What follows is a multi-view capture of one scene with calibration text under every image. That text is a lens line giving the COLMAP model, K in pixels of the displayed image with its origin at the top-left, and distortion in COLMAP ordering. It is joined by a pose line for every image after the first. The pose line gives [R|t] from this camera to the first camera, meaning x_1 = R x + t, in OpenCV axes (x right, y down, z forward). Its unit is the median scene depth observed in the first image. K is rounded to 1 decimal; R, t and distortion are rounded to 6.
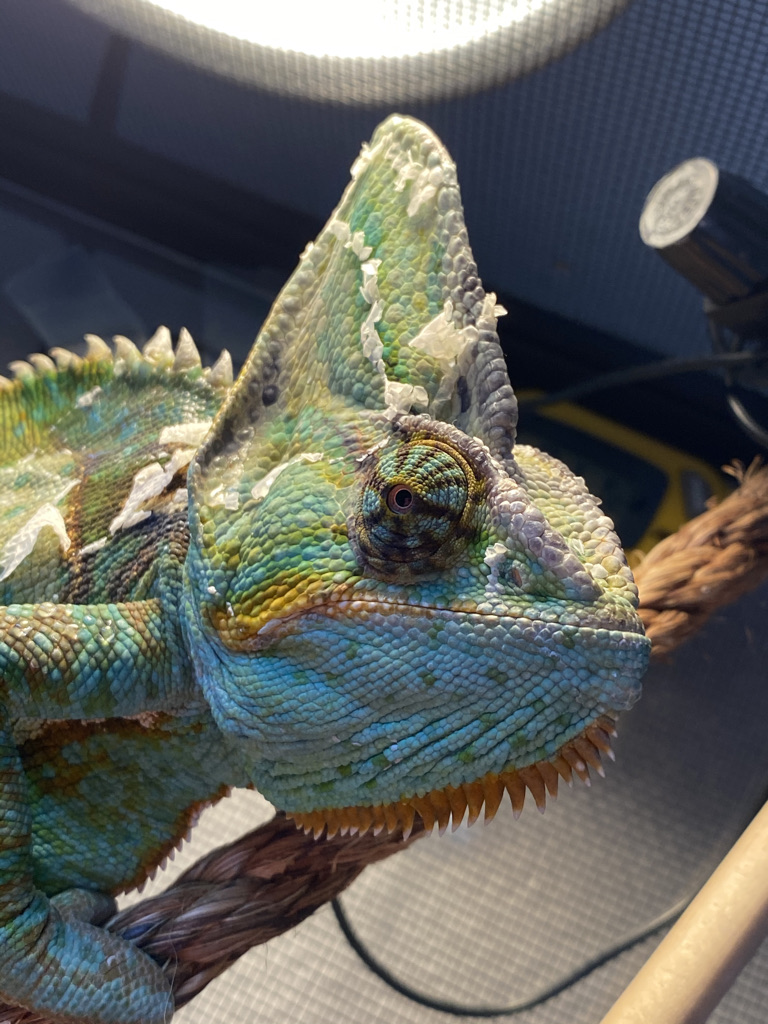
lens RADIAL K [[1159.9, 0, 382.2], [0, 1159.9, 516.2], [0, 0, 1]] dist [0.026099, 0.000000]
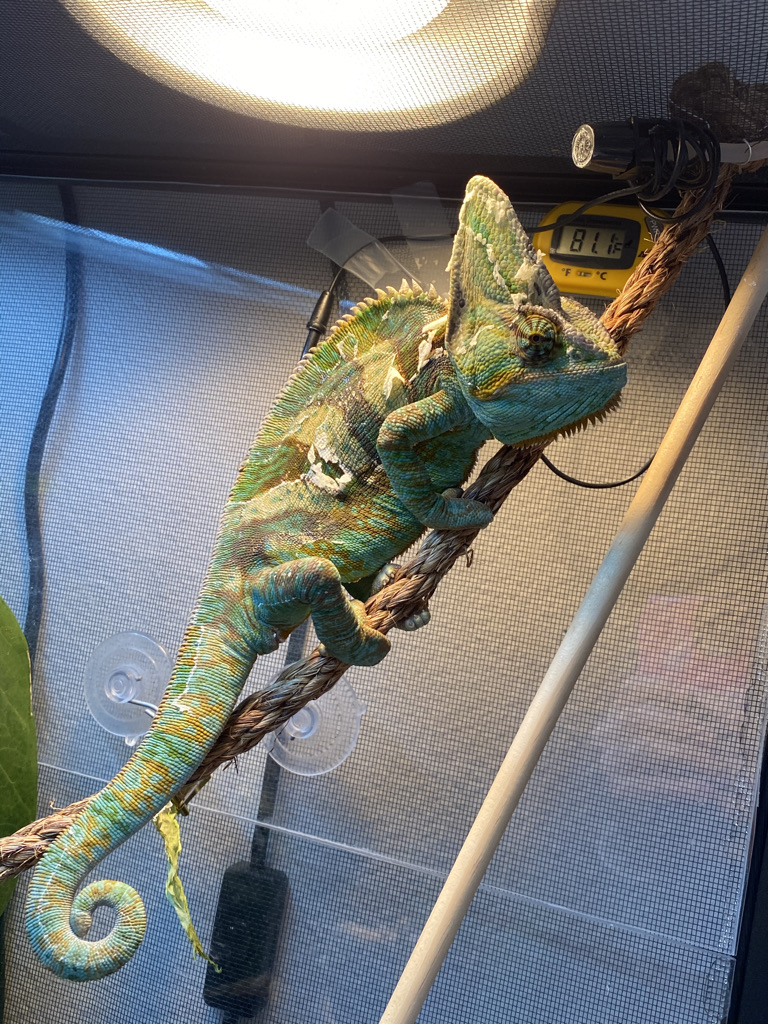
lens RADIAL K [[976.7, 0, 385.0], [0, 976.7, 511.7], [0, 0, 1]] dist [-0.054111, 0.000000]
pose [[0.945991, -0.324182, 0.002724, -0.446691], [0.289113, 0.847400, 0.445338, -0.784923], [-0.146679, -0.420498, 0.895358, -1.218550]]
